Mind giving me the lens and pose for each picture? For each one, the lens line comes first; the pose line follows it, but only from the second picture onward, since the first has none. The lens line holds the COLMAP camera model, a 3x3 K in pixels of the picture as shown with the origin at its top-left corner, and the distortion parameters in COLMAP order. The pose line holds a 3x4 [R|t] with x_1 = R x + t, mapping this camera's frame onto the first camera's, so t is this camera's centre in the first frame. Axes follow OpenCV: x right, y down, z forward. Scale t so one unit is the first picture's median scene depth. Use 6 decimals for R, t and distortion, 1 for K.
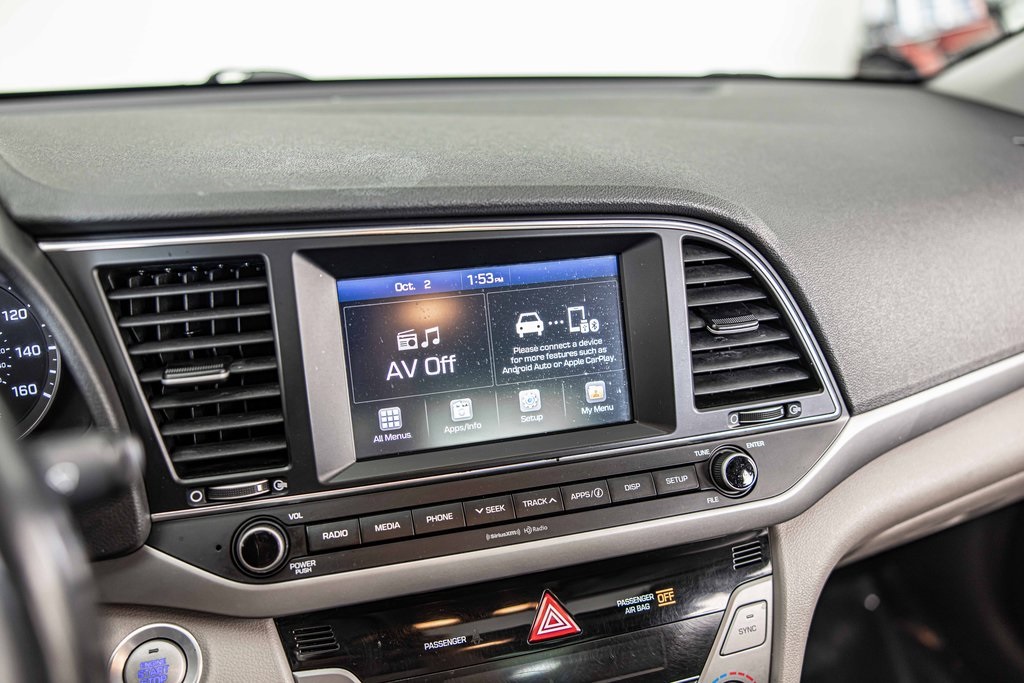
lens RADIAL K [[819.8, 0, 511.0], [0, 819.8, 346.3], [0, 0, 1]] dist [-0.023919, 0.002873]
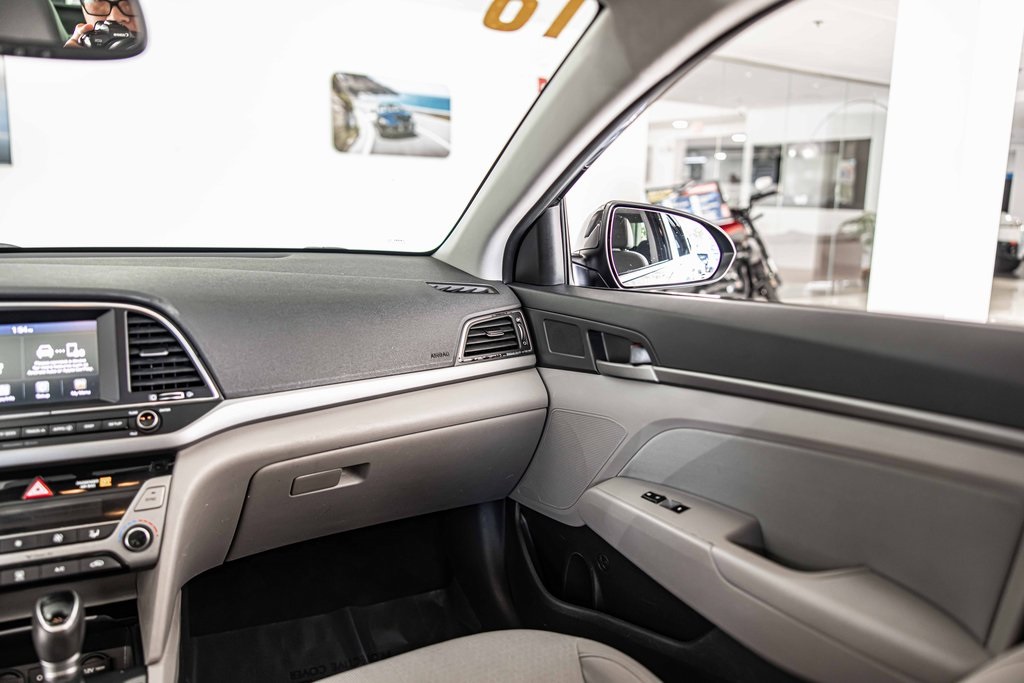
lens RADIAL K [[783.3, 0, 508.2], [0, 783.3, 332.3], [0, 0, 1]] dist [-0.012824, 0.011137]
pose [[0.989926, -0.009579, 0.141262, 0.931366], [0.042423, 0.971938, -0.231382, 0.447335], [-0.135082, 0.235044, 0.962552, -1.123044]]
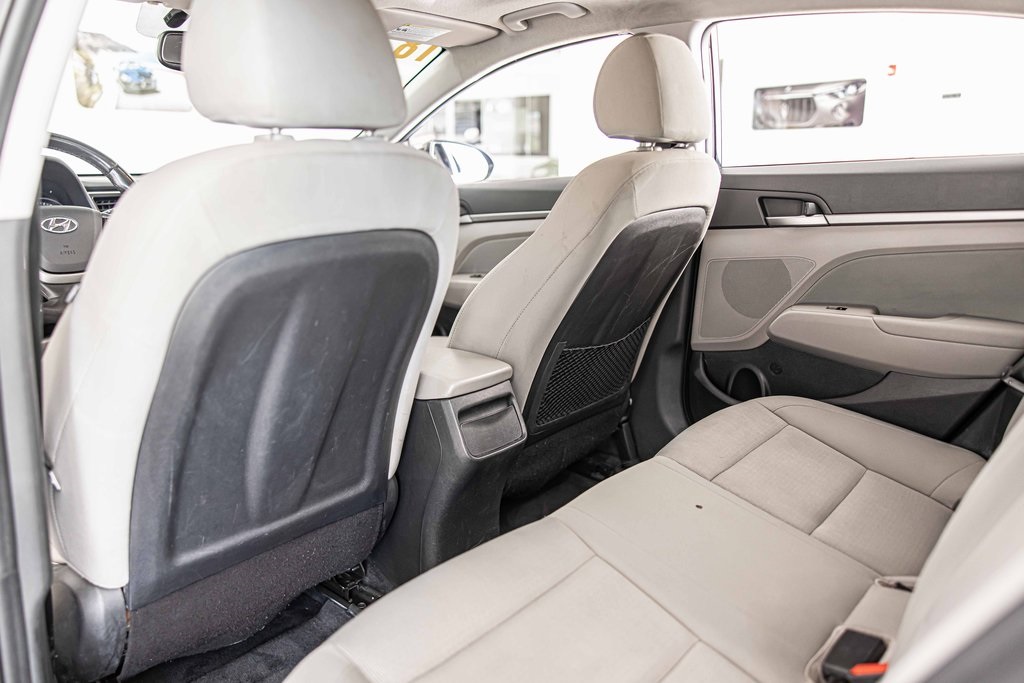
lens RADIAL K [[778.5, 0, 513.1], [0, 778.5, 332.3], [0, 0, 1]] dist [-0.001542, -0.000717]
pose [[0.868255, -0.117147, 0.482090, -0.562372], [0.203093, 0.970499, -0.129945, 1.460649], [-0.452645, 0.210734, 0.866432, -3.198570]]
